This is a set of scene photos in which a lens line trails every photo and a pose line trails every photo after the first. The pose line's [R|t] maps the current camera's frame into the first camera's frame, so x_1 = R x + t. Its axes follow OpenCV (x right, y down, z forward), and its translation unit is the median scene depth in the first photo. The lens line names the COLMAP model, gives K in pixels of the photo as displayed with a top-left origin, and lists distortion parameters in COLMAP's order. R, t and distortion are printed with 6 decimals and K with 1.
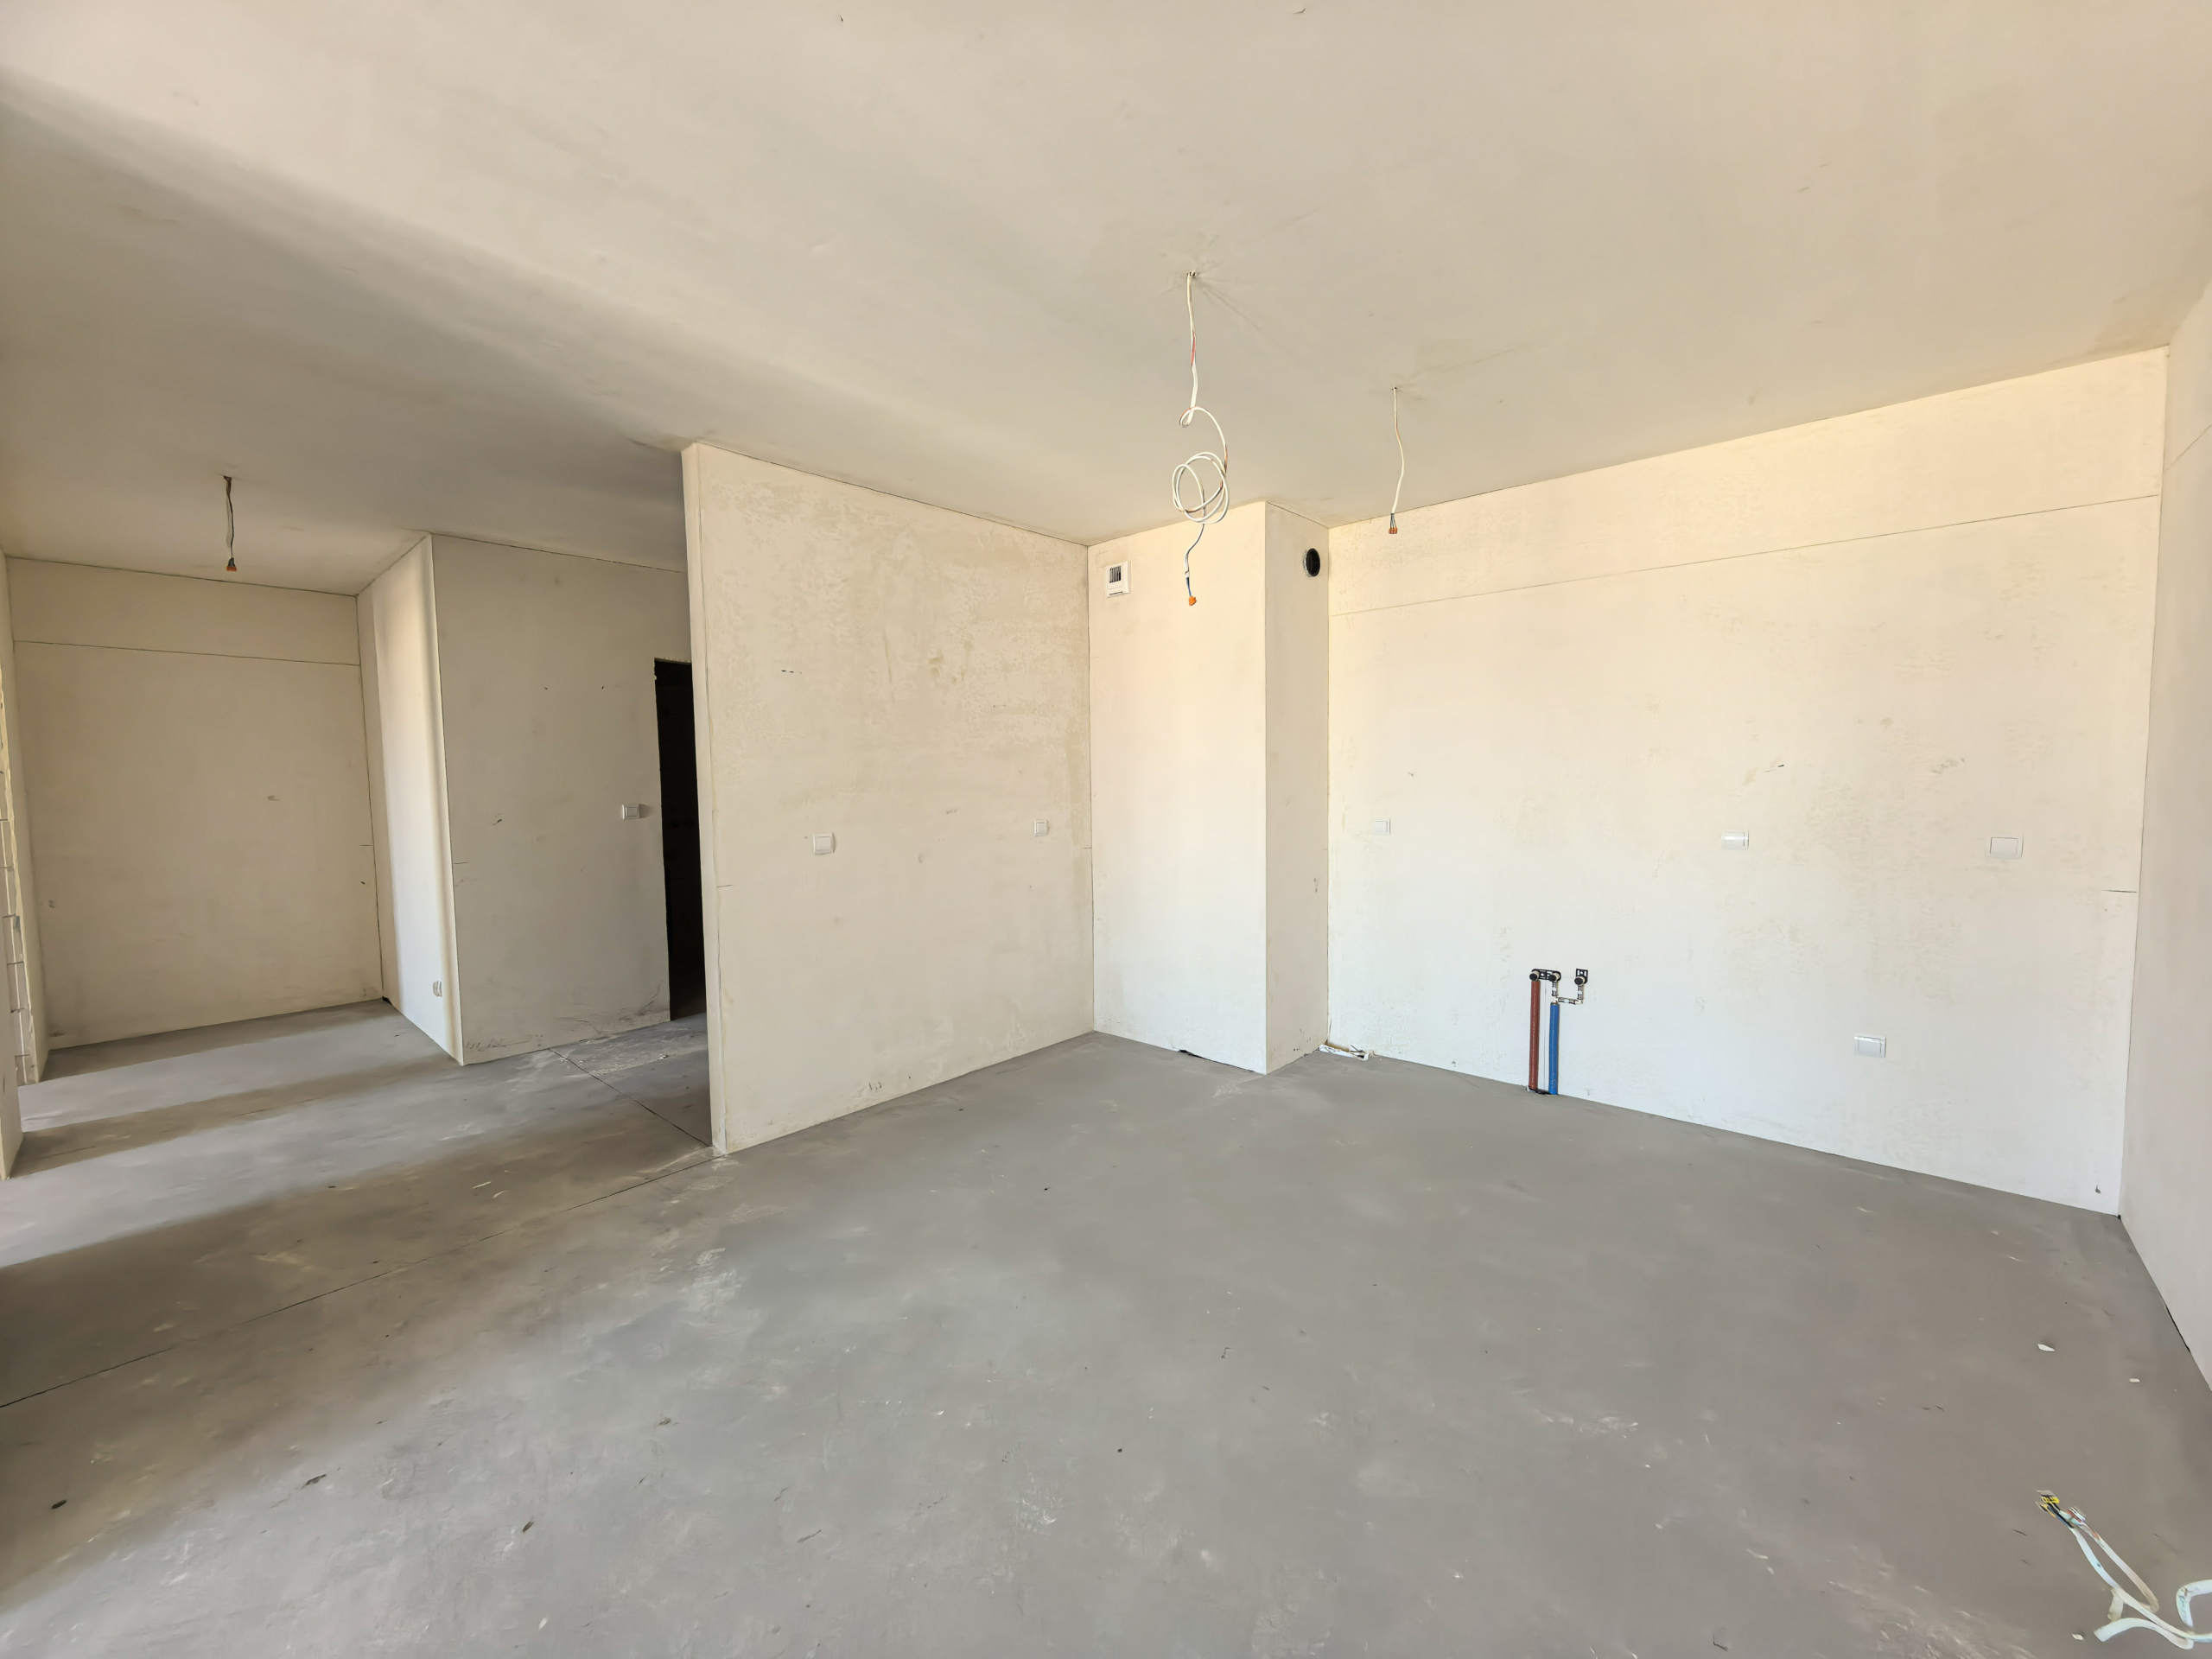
lens RADIAL K [[860.2, 0, 1106.0], [0, 860.2, 829.5], [0, 0, 1]] dist [0.003213, -0.002199]
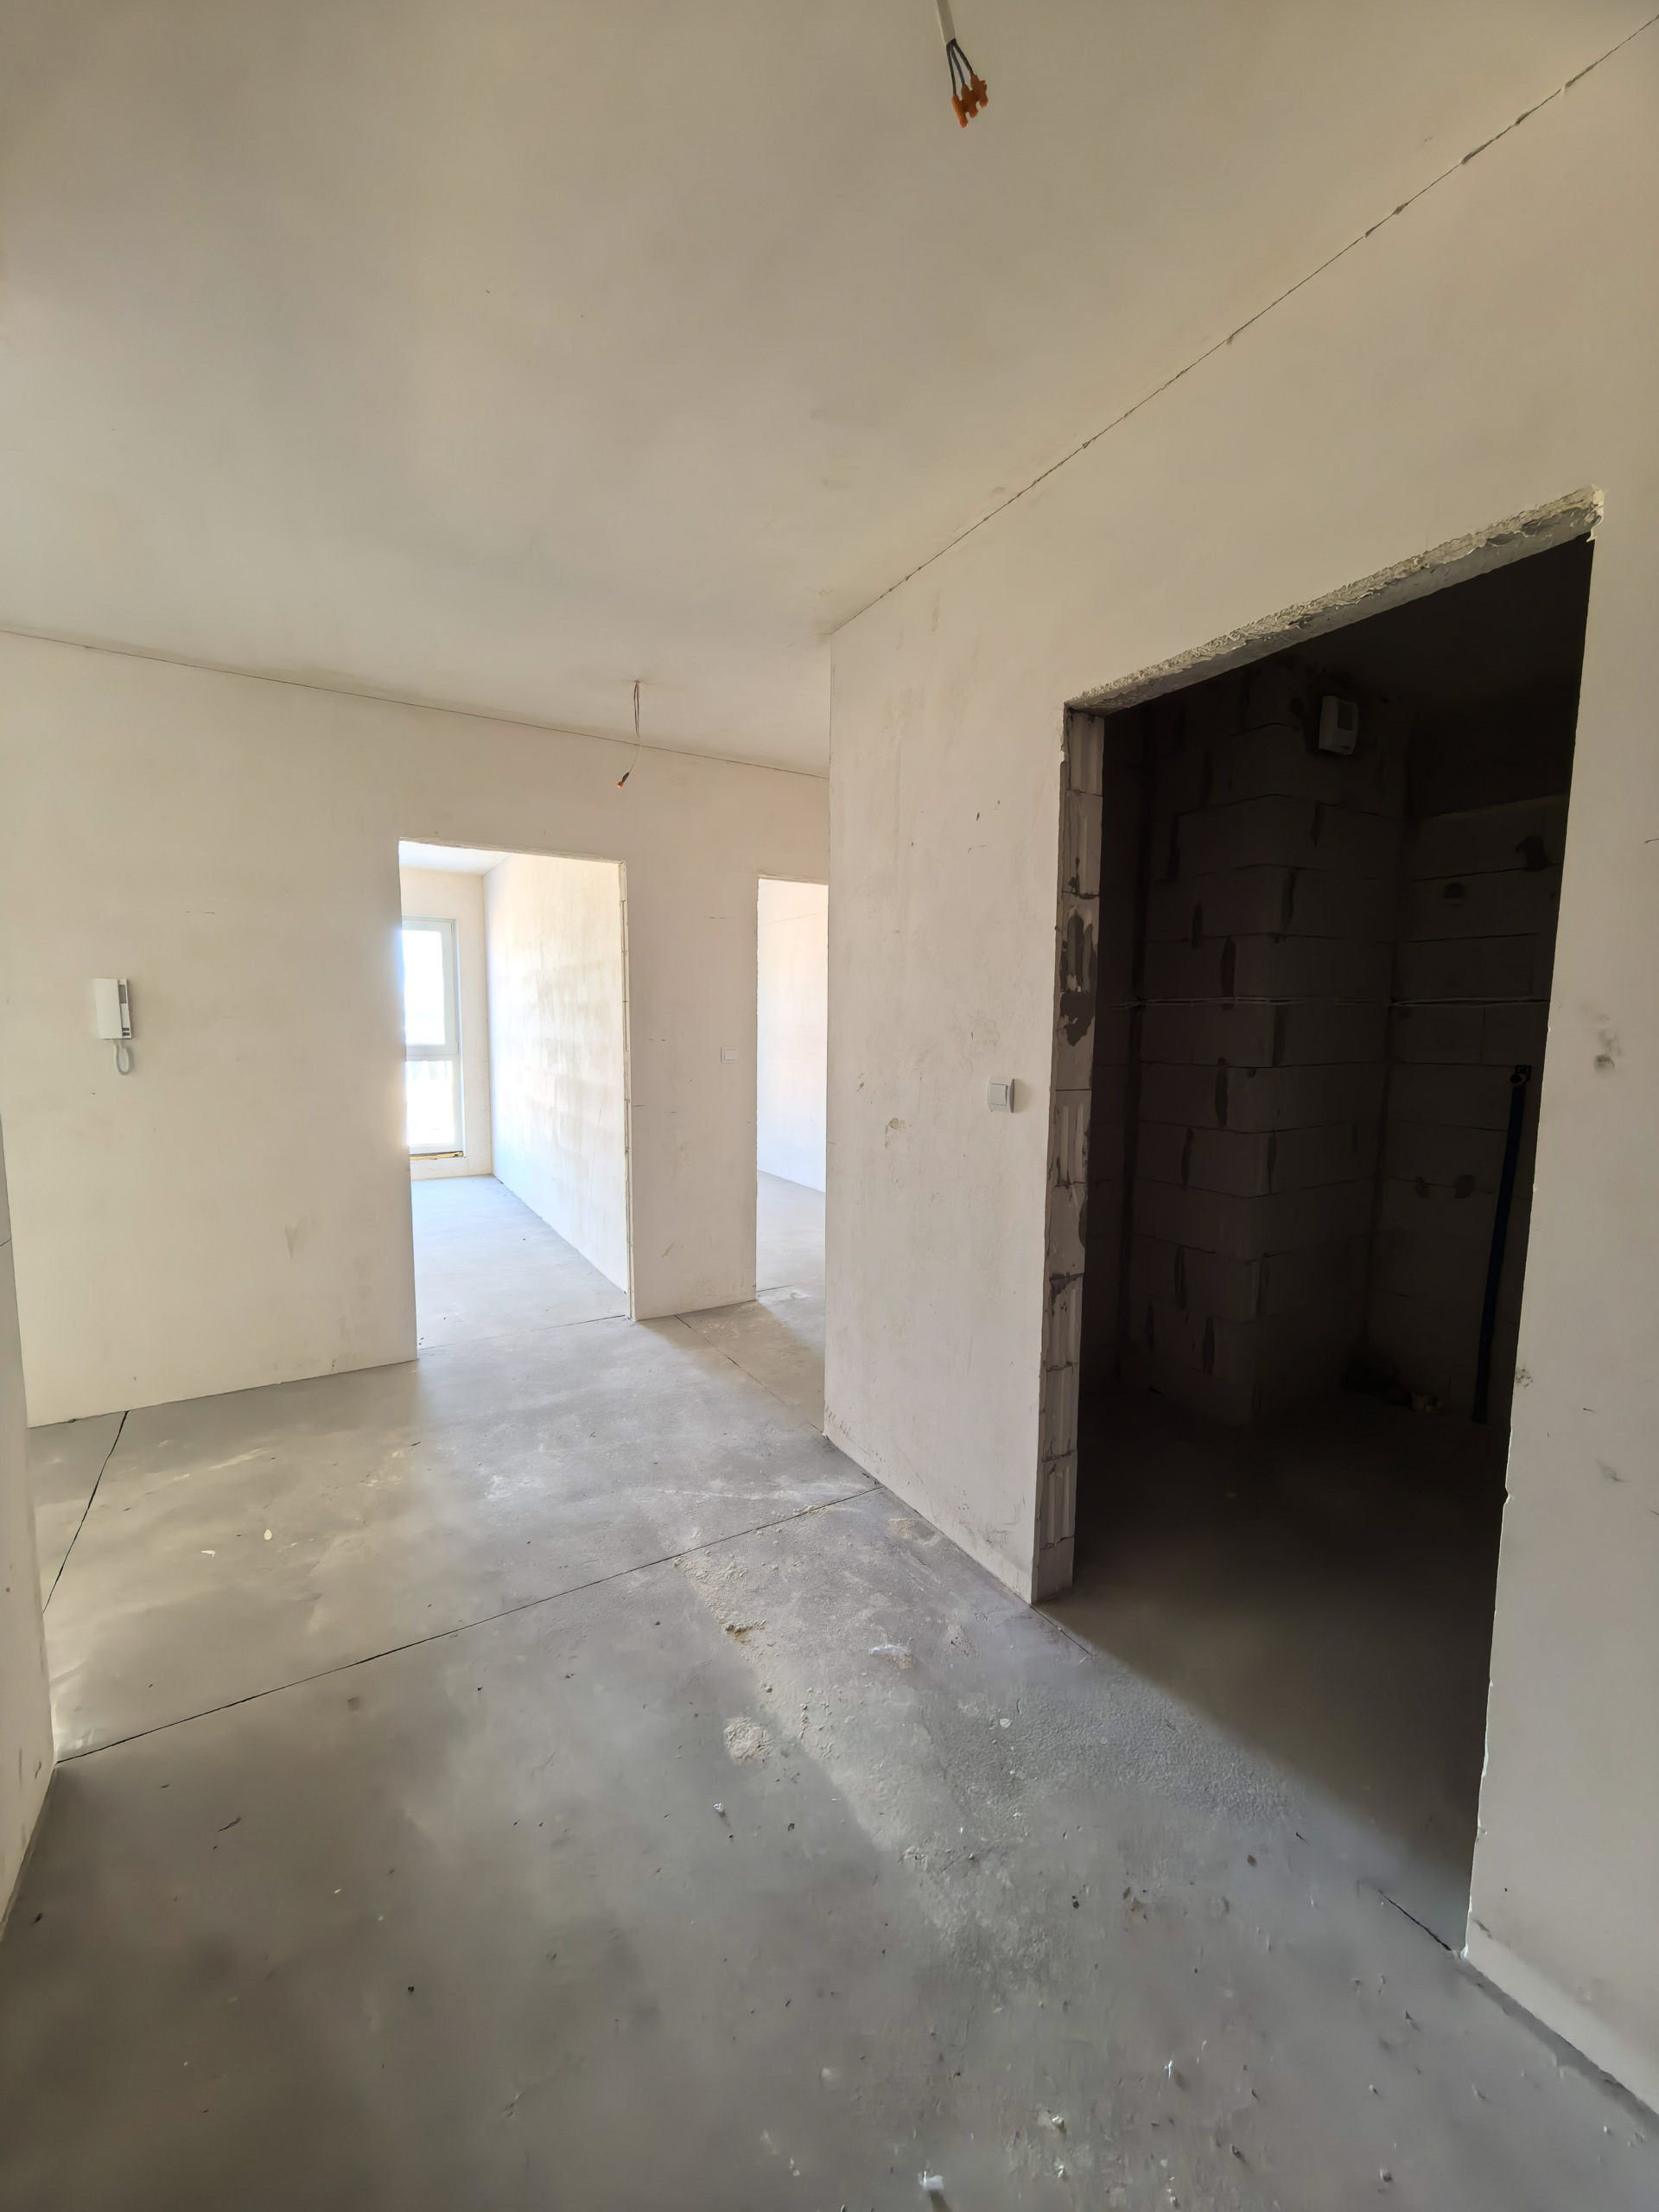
lens RADIAL K [[860.2, 0, 829.5], [0, 860.2, 1106.0], [0, 0, 1]] dist [0.003213, -0.002199]
pose [[-0.298276, 0.106027, -0.948573, -0.142539], [-0.066023, 0.989139, 0.131321, -0.085867], [0.952194, 0.101797, -0.288036, 1.345633]]
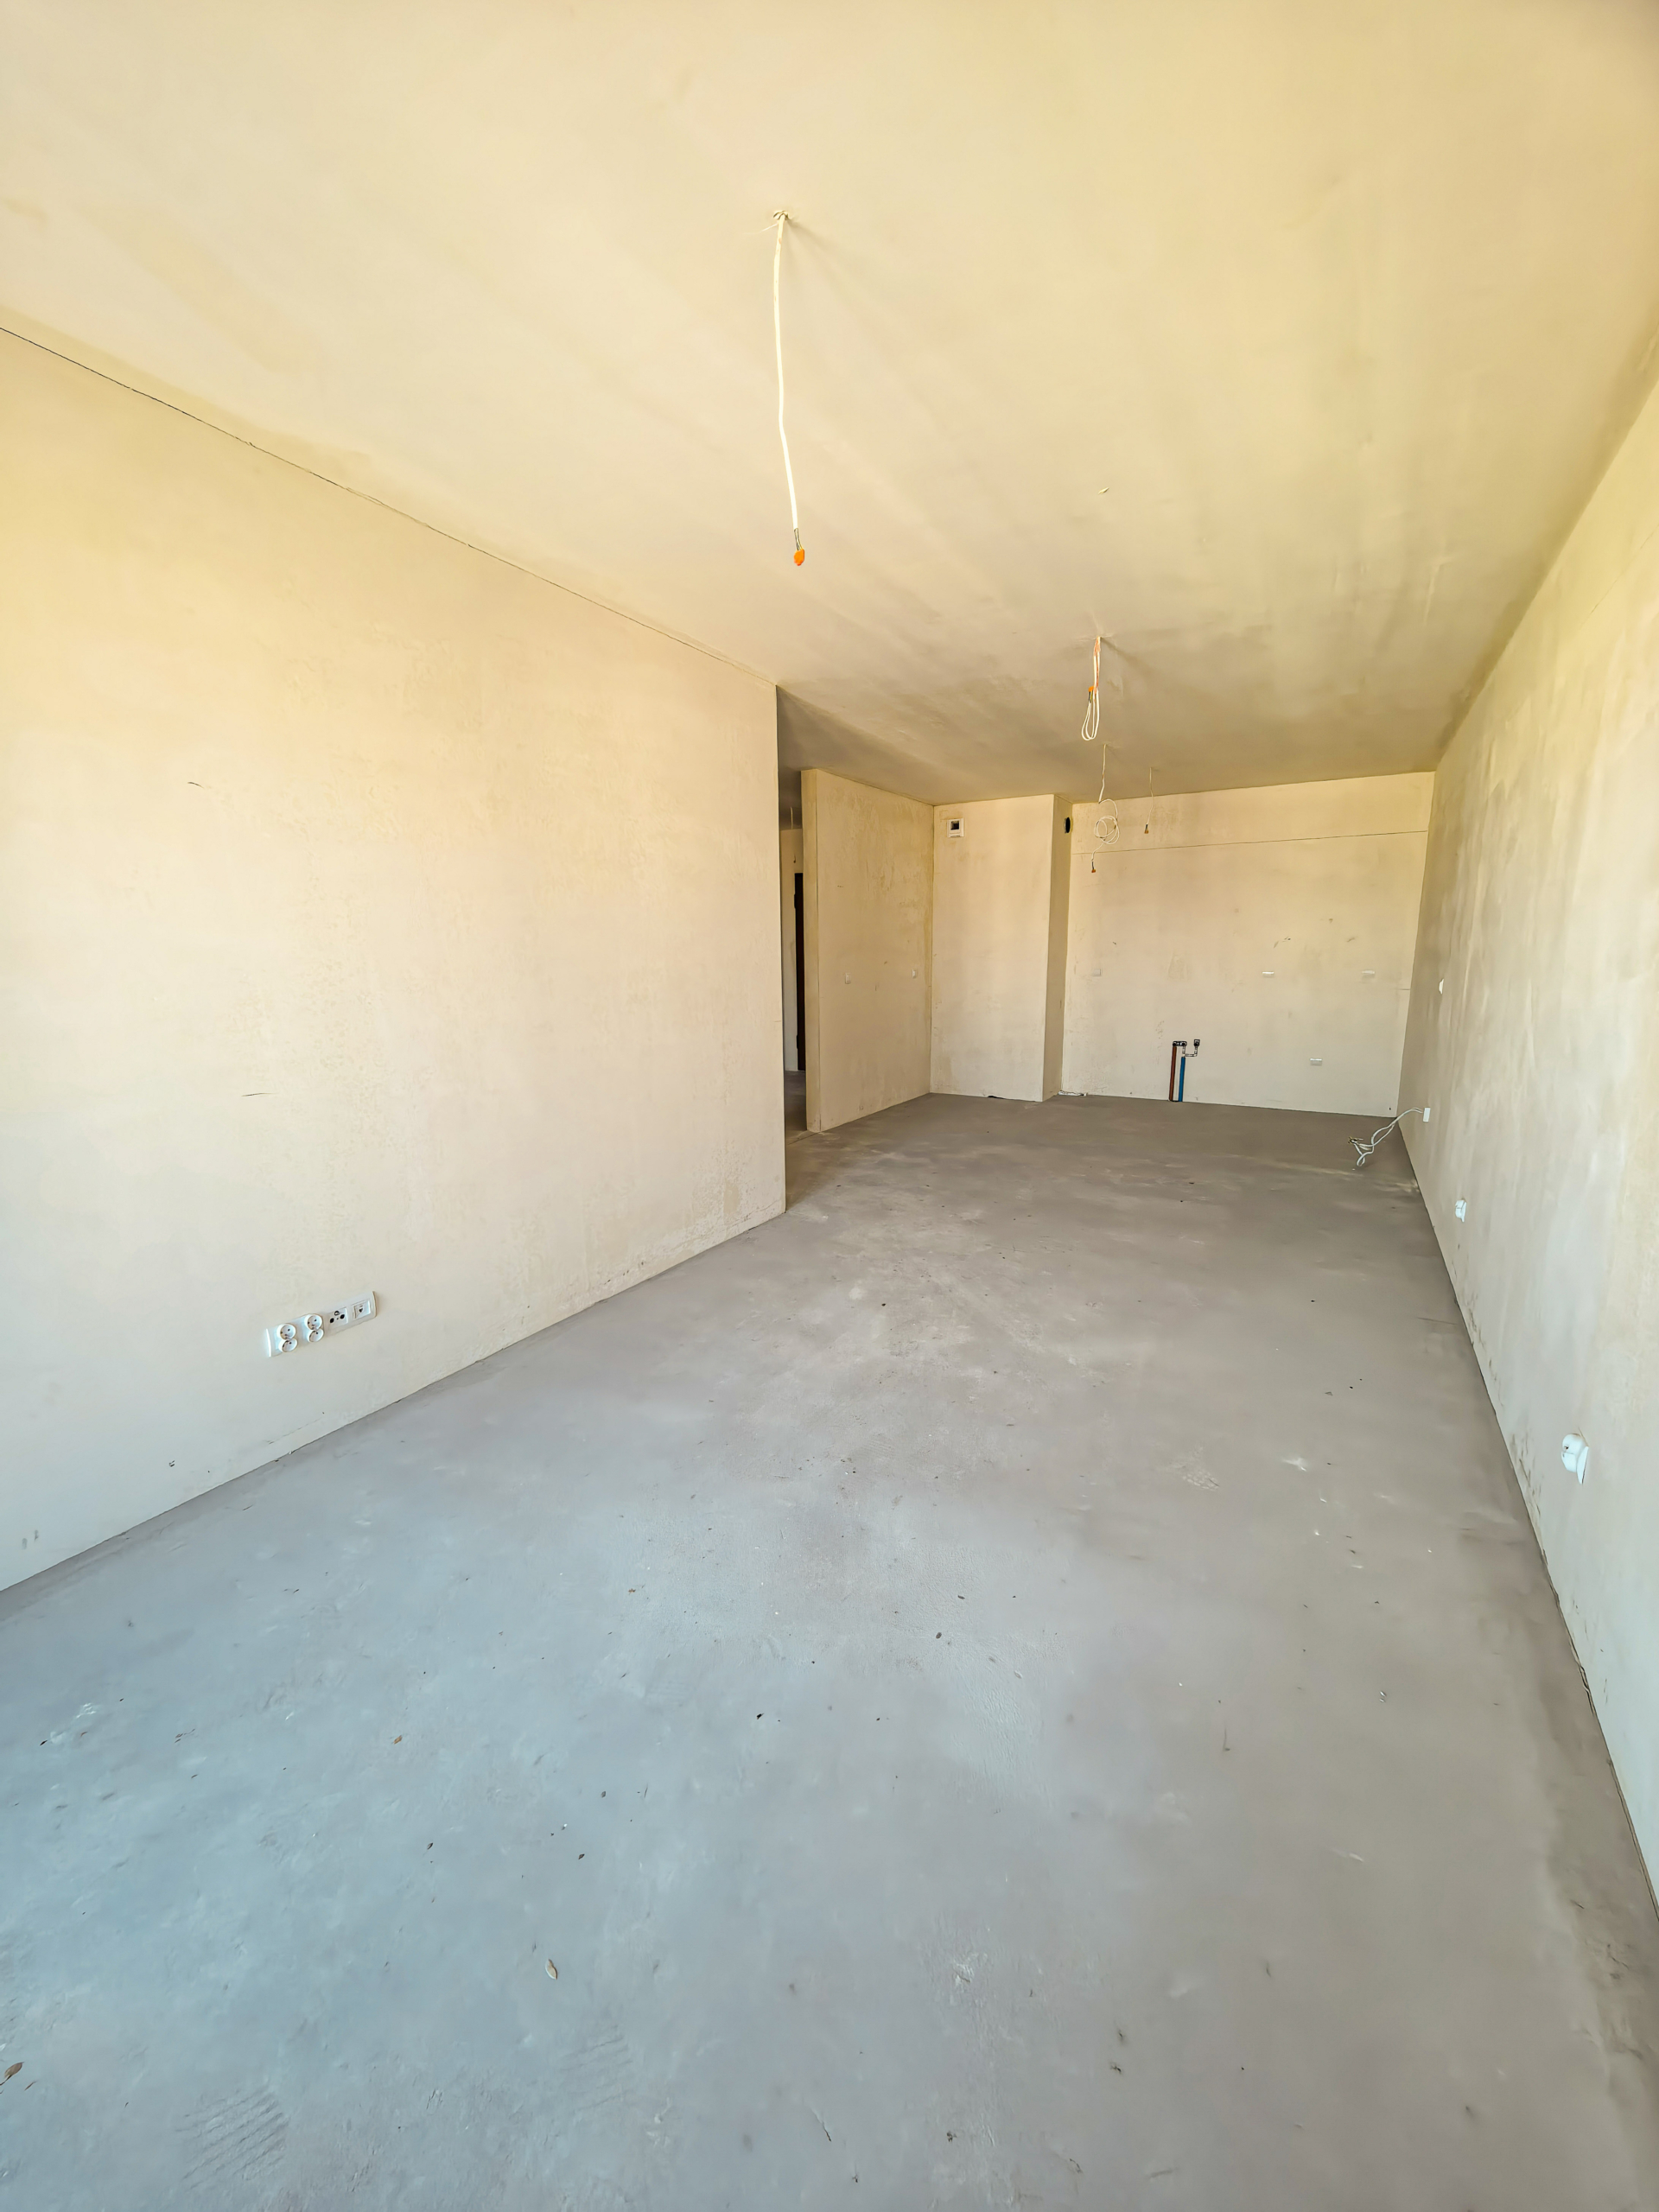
lens RADIAL K [[860.2, 0, 829.5], [0, 860.2, 1106.0], [0, 0, 1]] dist [0.003213, -0.002199]
pose [[0.979739, -0.032620, 0.197604, -0.707941], [0.008950, 0.992792, 0.119513, 0.065270], [-0.200078, -0.115323, 0.972969, -0.831438]]
